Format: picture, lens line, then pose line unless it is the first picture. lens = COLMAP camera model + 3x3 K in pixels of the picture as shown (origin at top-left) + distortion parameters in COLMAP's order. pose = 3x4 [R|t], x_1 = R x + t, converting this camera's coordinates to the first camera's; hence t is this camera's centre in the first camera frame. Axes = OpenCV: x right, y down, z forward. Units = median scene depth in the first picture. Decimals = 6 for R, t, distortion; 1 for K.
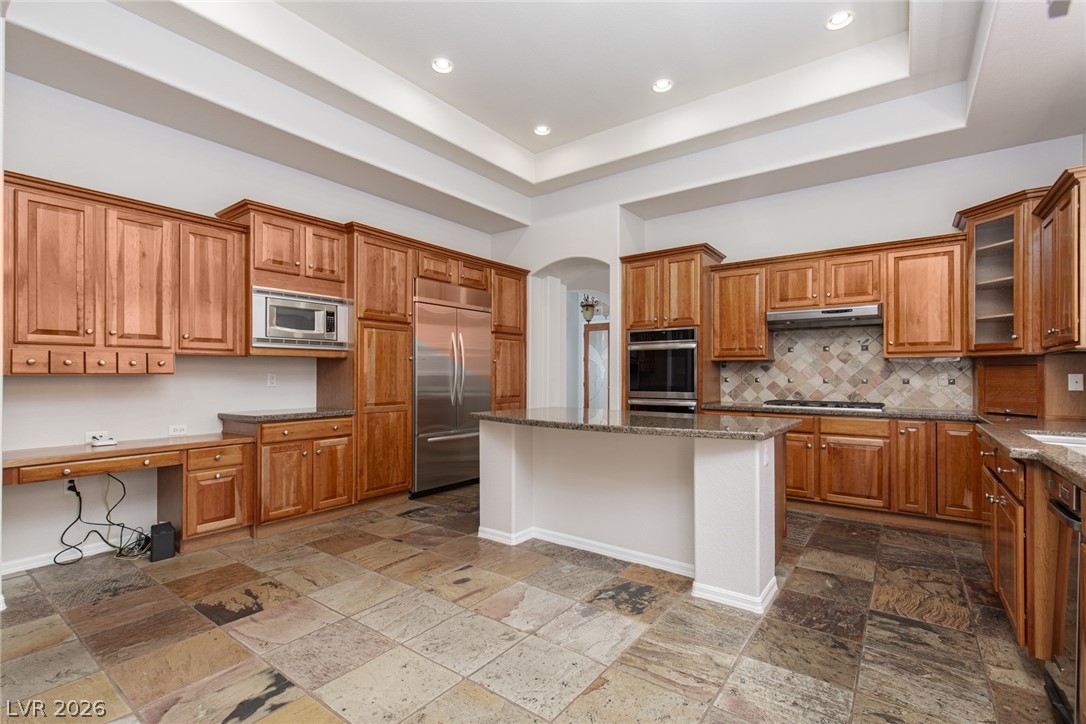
lens RADIAL K [[493.1, 0, 538.3], [0, 493.1, 368.8], [0, 0, 1]] dist [0.009351, -0.000503]
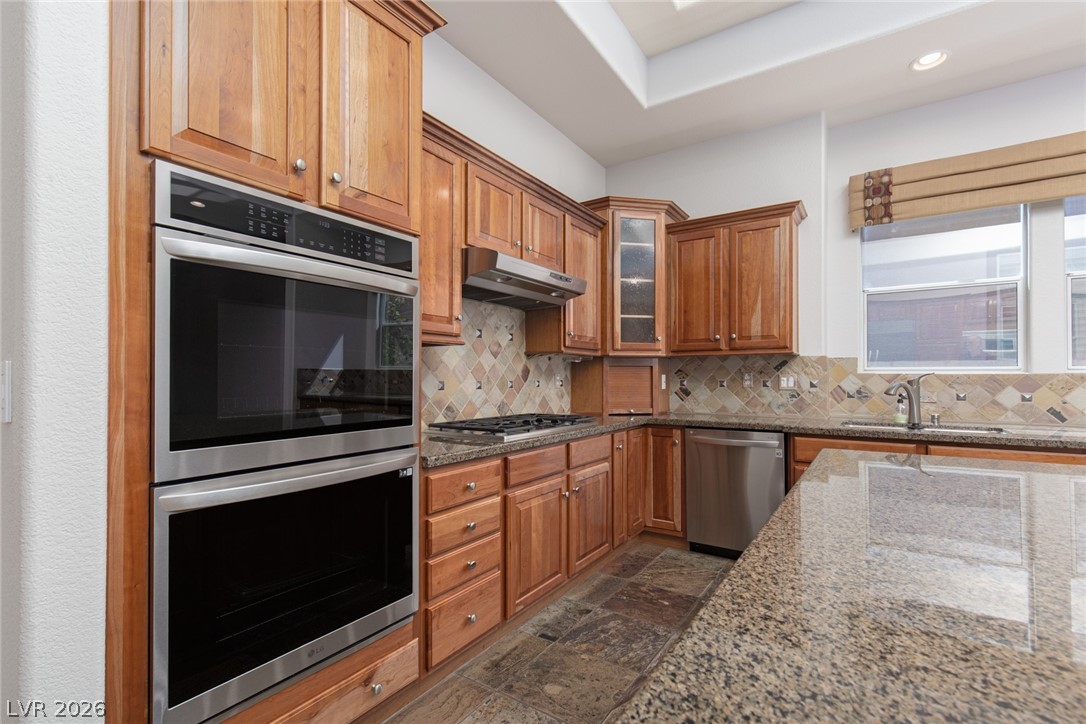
lens RADIAL K [[493.1, 0, 538.3], [0, 493.1, 368.8], [0, 0, 1]] dist [0.009351, -0.000503]
pose [[-0.074644, 0.014885, 0.997099, -0.042984], [-0.013546, 0.999781, -0.015939, 0.014256], [-0.997118, -0.014697, -0.074426, 1.081812]]
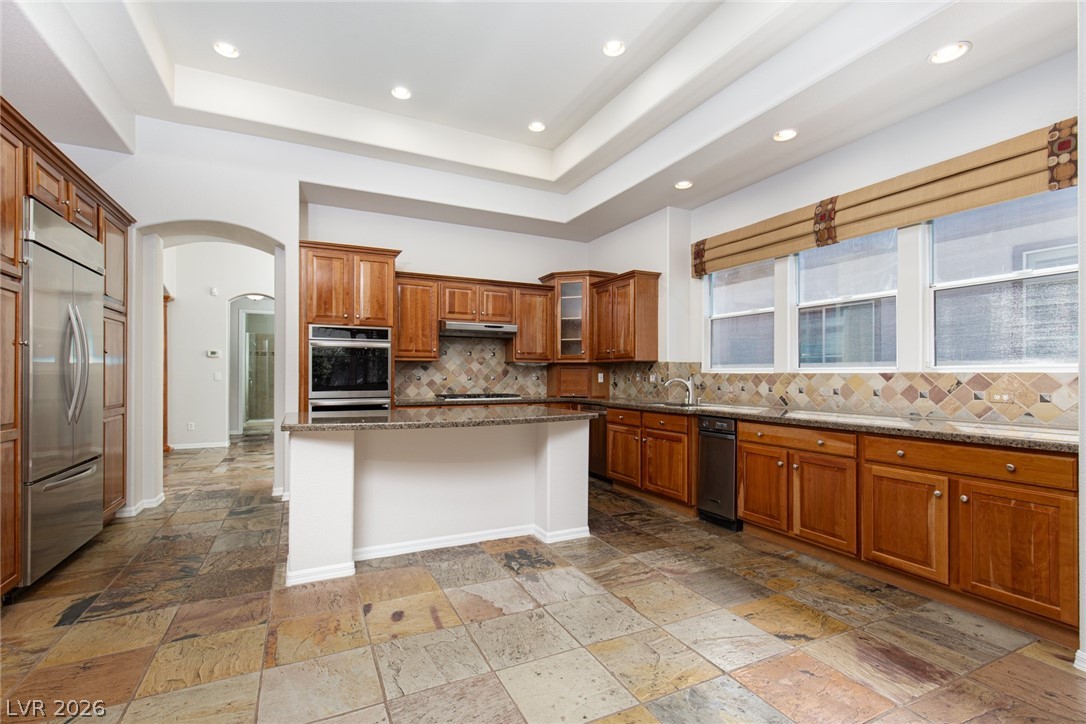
lens RADIAL K [[498.9, 0, 538.3], [0, 498.9, 371.9], [0, 0, 1]] dist [0.011517, -0.000194]
pose [[0.463896, 0.003328, 0.885883, -0.545575], [-0.012482, 0.999918, 0.002780, 0.001714], [-0.885802, -0.012347, 0.463900, 0.261812]]
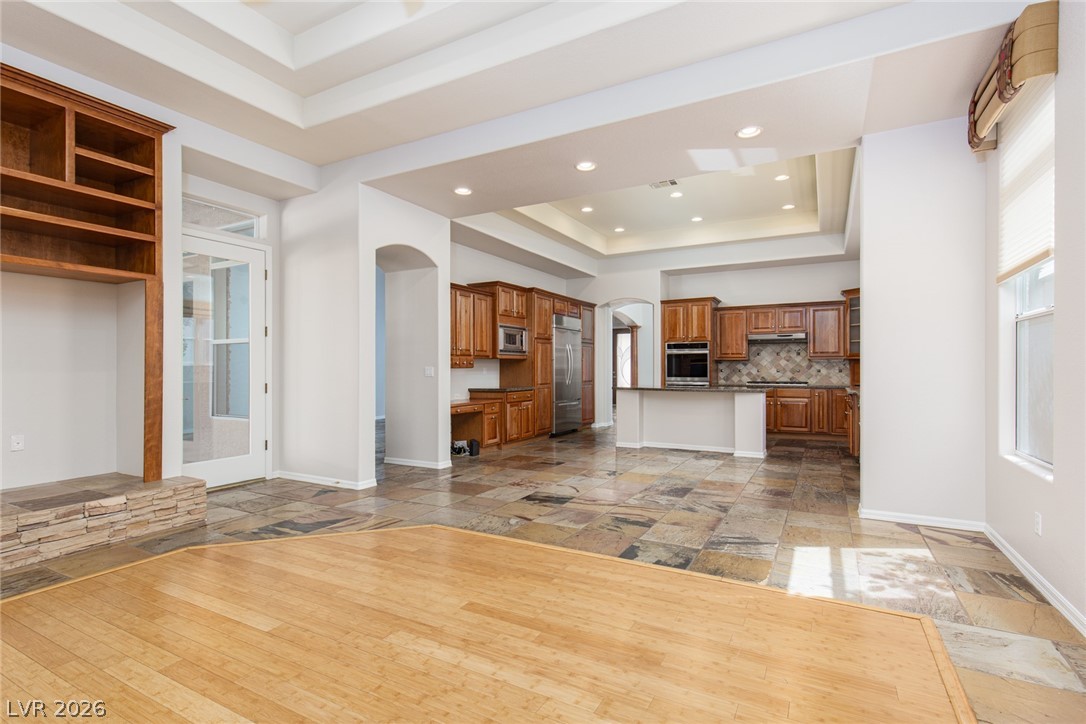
lens RADIAL K [[529.3, 0, 465.0], [0, 529.3, 363.0], [0, 0, 1]] dist [0.001482, 0.000118]
pose [[0.999274, -0.001812, 0.038066, -0.761586], [0.001798, 0.999998, 0.000410, -0.009491], [-0.038066, -0.000342, 0.999275, -1.075785]]
